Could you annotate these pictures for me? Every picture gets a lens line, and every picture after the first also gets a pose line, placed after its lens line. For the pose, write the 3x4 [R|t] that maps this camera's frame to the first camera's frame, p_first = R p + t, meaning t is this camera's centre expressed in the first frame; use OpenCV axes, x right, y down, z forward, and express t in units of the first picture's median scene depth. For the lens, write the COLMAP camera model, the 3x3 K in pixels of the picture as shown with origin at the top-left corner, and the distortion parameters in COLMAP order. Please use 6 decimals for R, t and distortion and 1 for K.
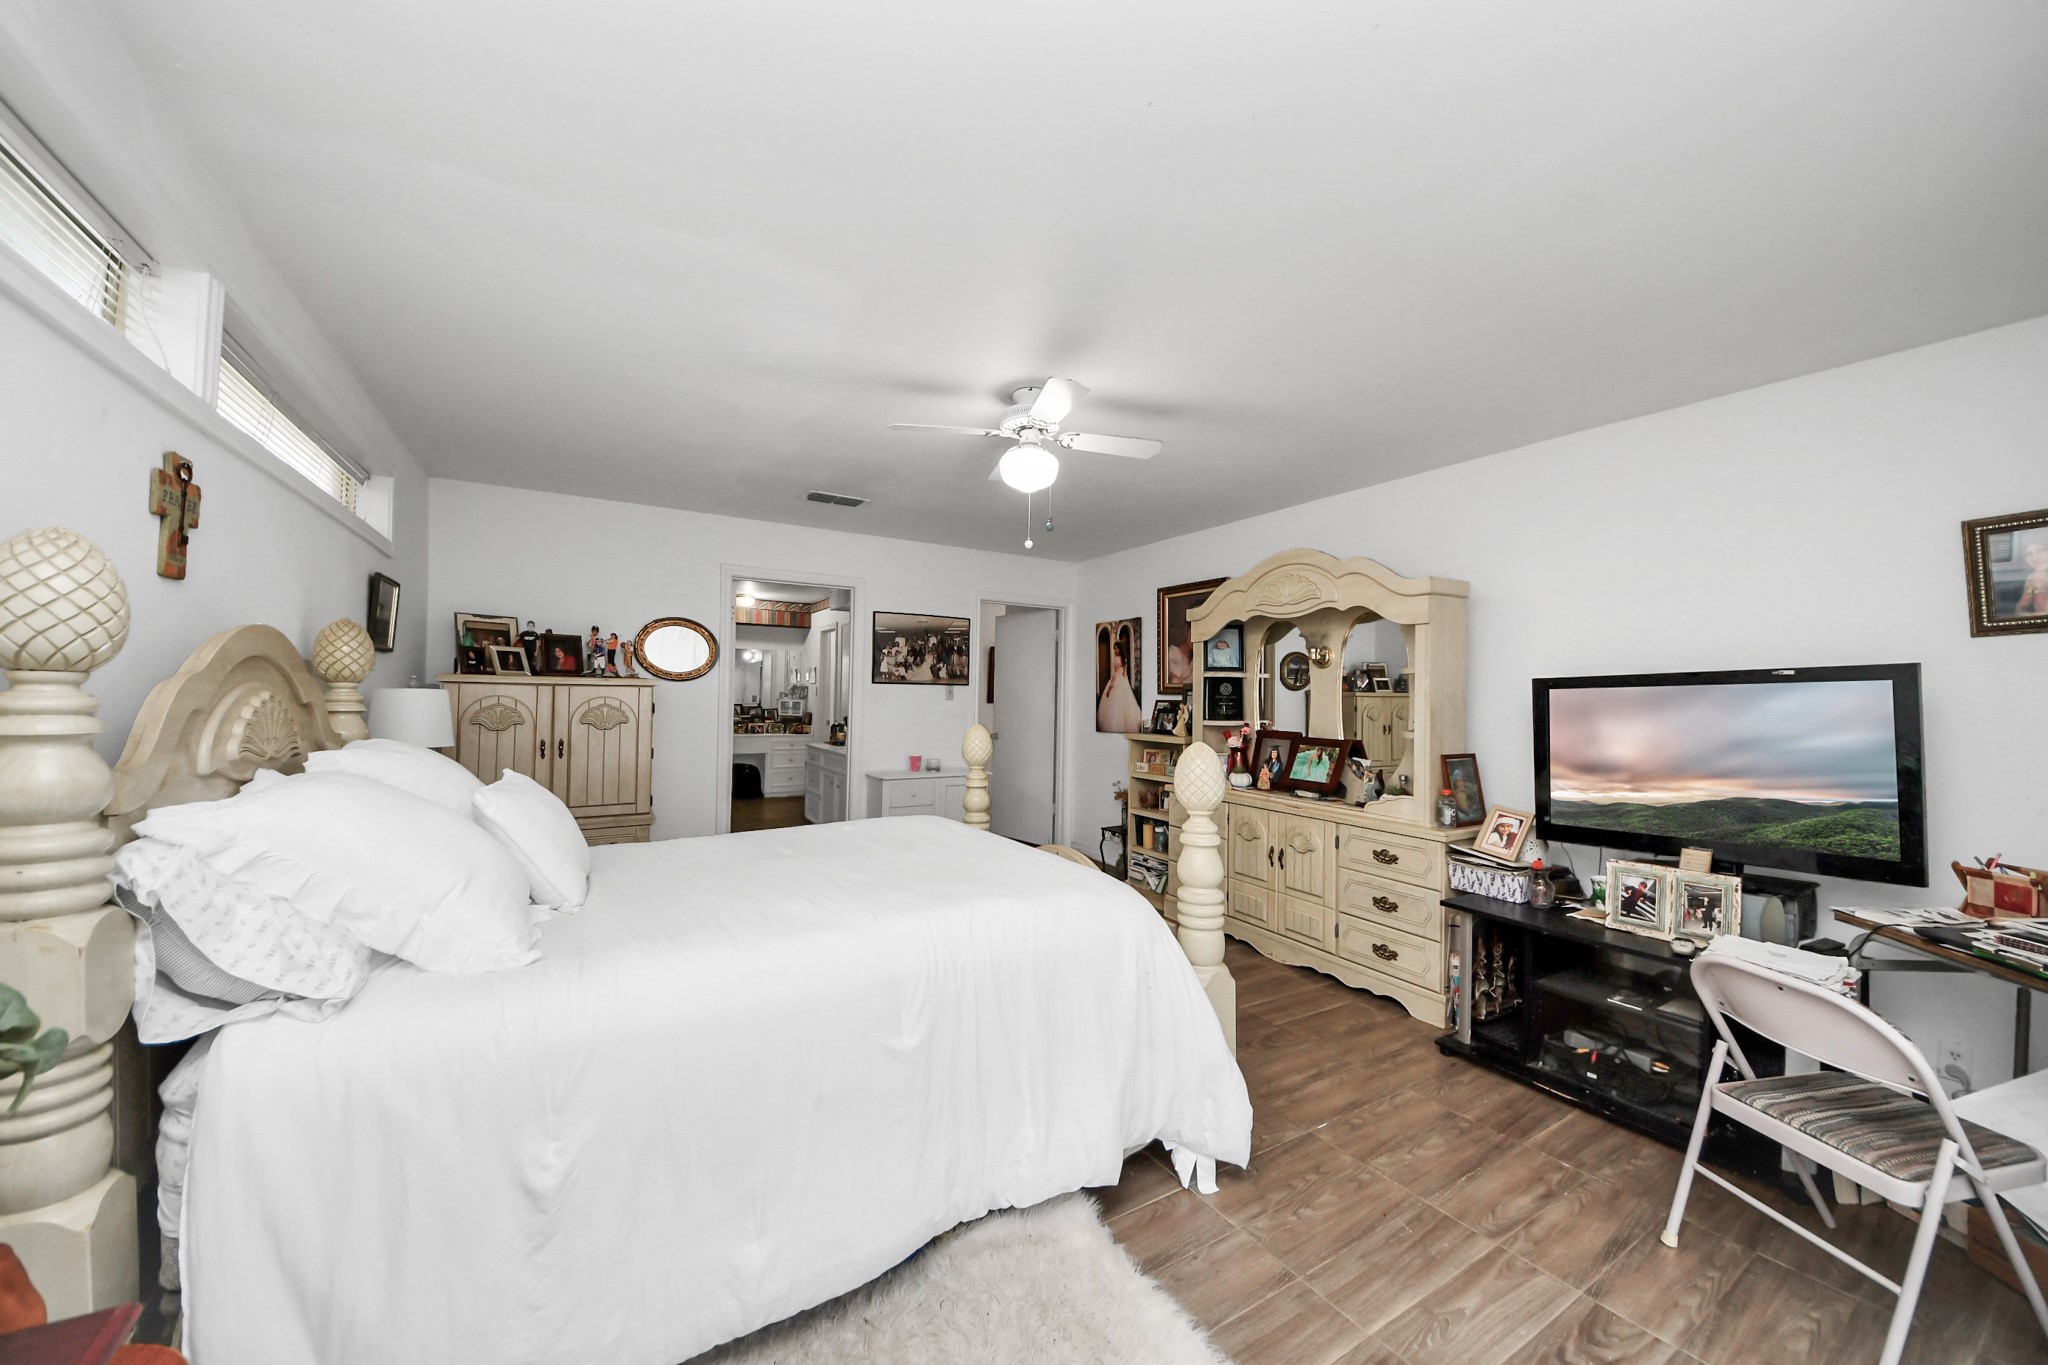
lens RADIAL K [[722.4, 0, 1017.9], [0, 722.4, 687.6], [0, 0, 1]] dist [0.043033, -0.027212]
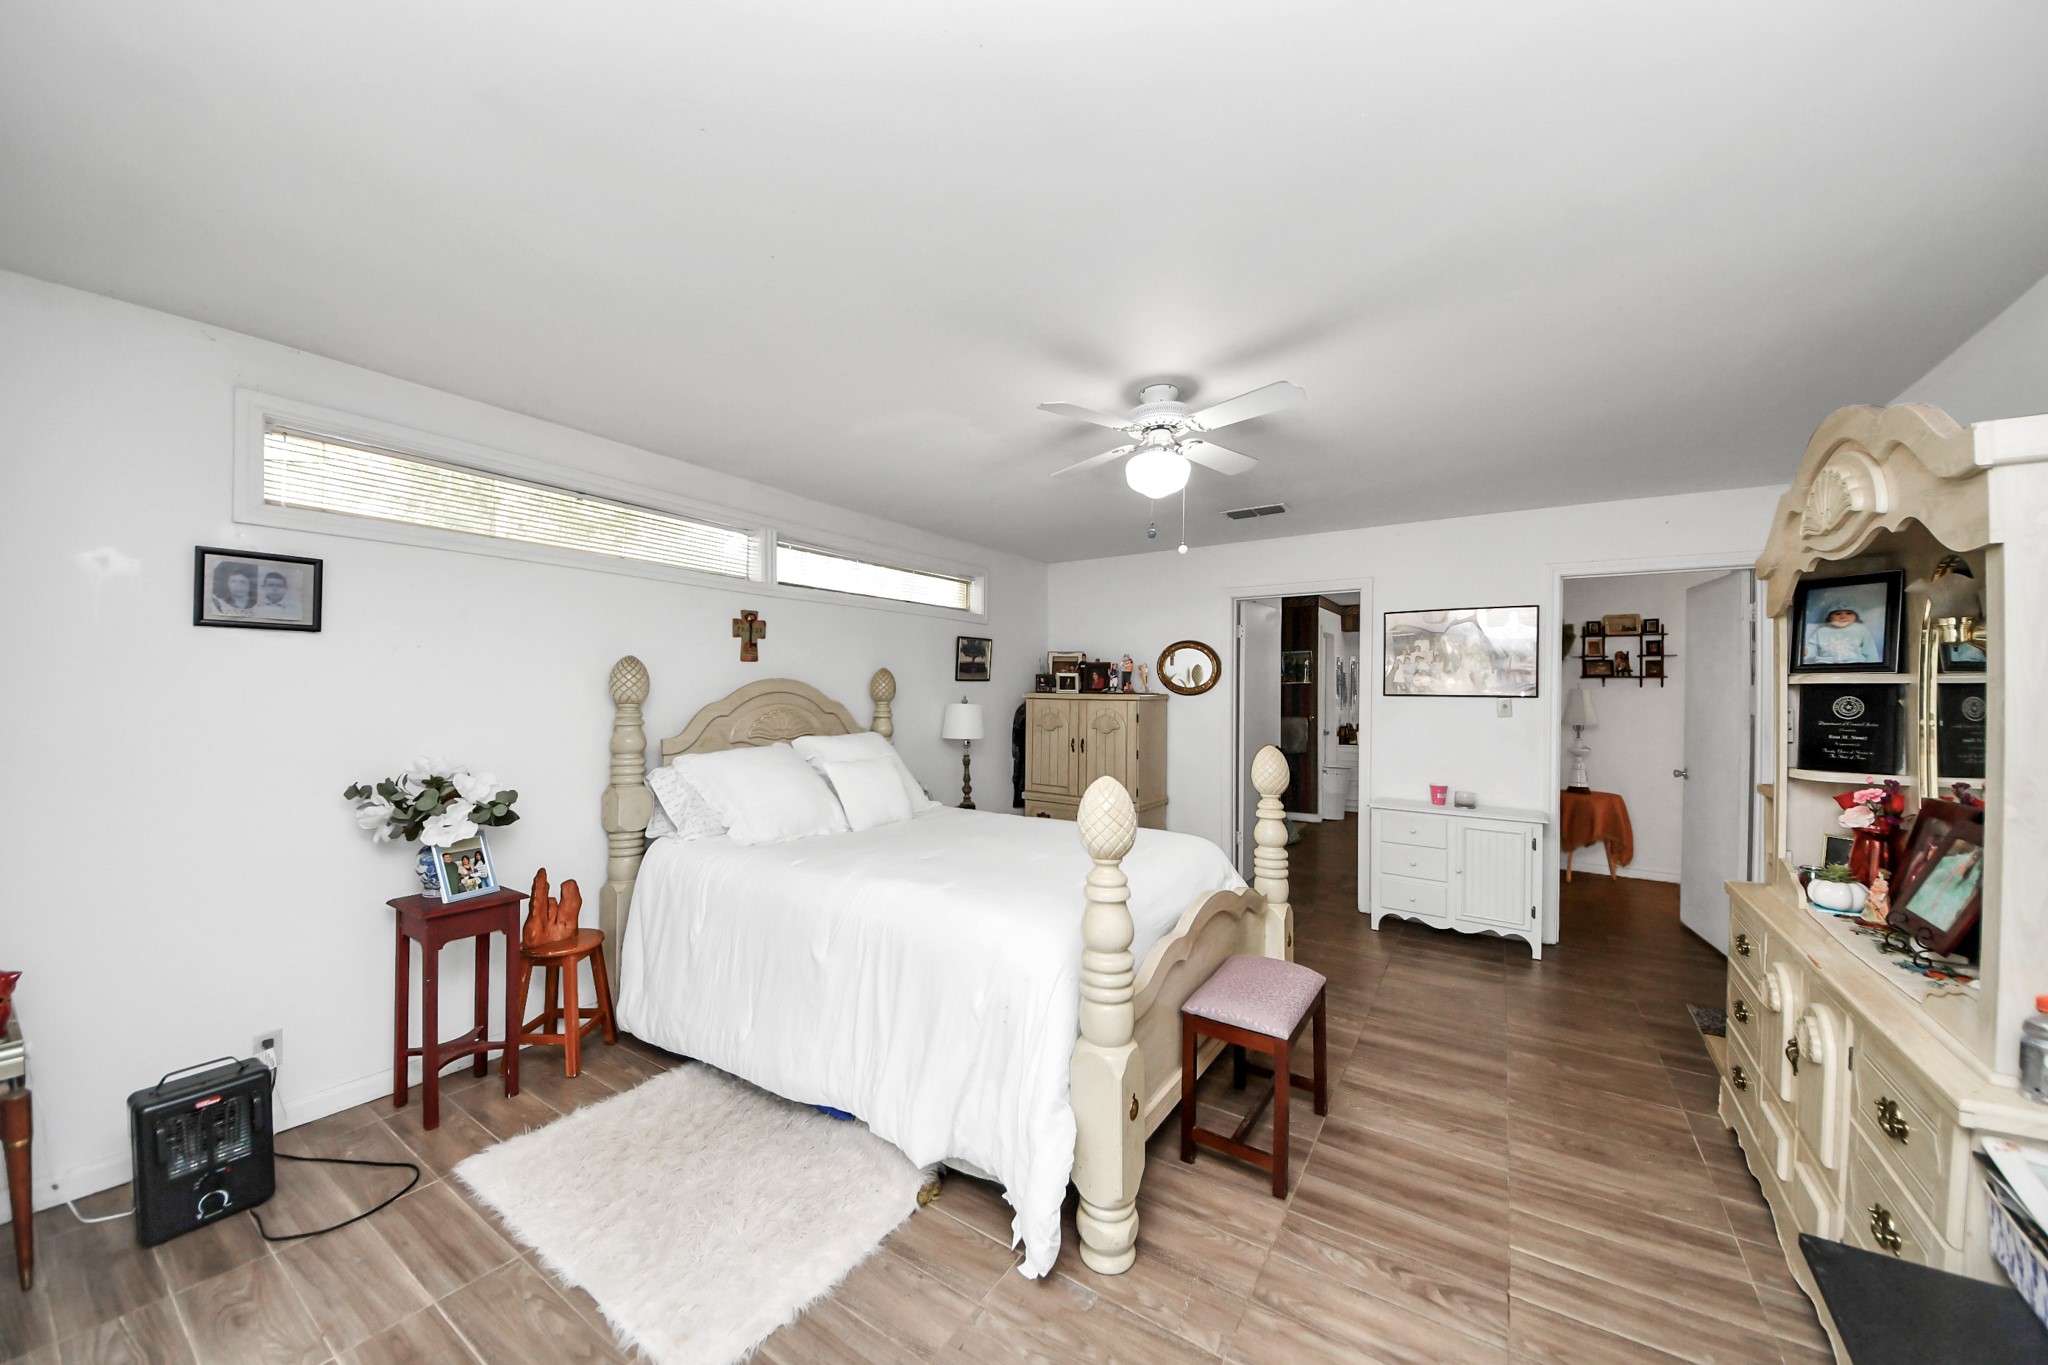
lens RADIAL K [[722.4, 0, 1017.9], [0, 722.4, 687.6], [0, 0, 1]] dist [0.043033, -0.027212]
pose [[0.429551, -0.014294, -0.902930, 0.492291], [0.006682, 0.999898, -0.012651, -0.009129], [0.903018, -0.000599, 0.429602, 0.276162]]
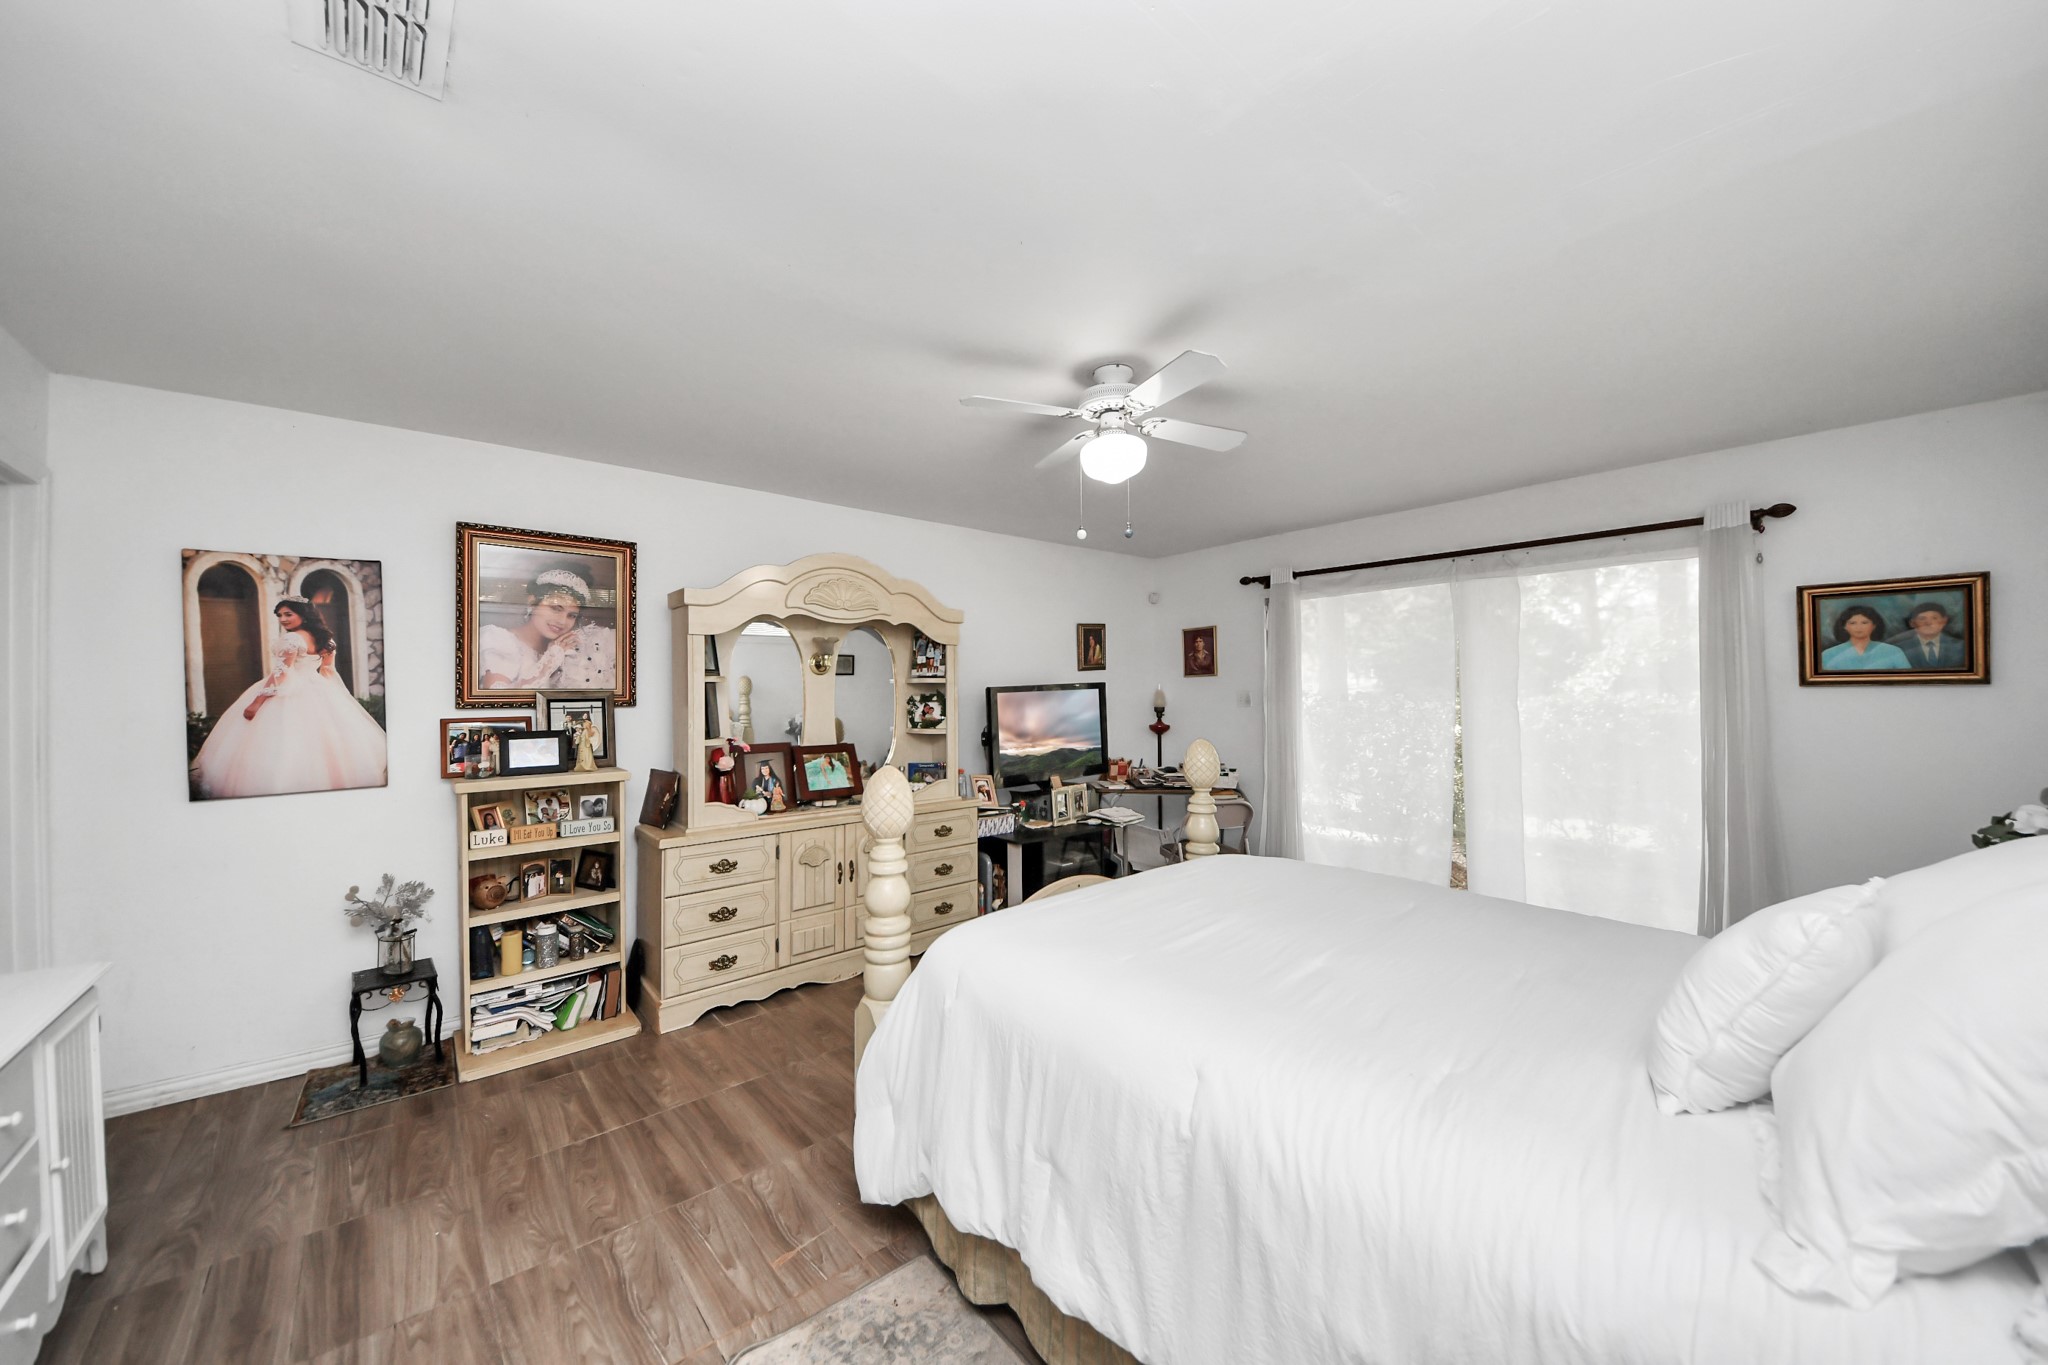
lens RADIAL K [[722.4, 0, 1017.9], [0, 722.4, 687.6], [0, 0, 1]] dist [0.043033, -0.027212]
pose [[-0.167040, -0.020607, 0.985735, -0.526655], [-0.007776, 0.999778, 0.019583, -0.026040], [-0.985919, -0.004394, -0.167163, 0.797046]]
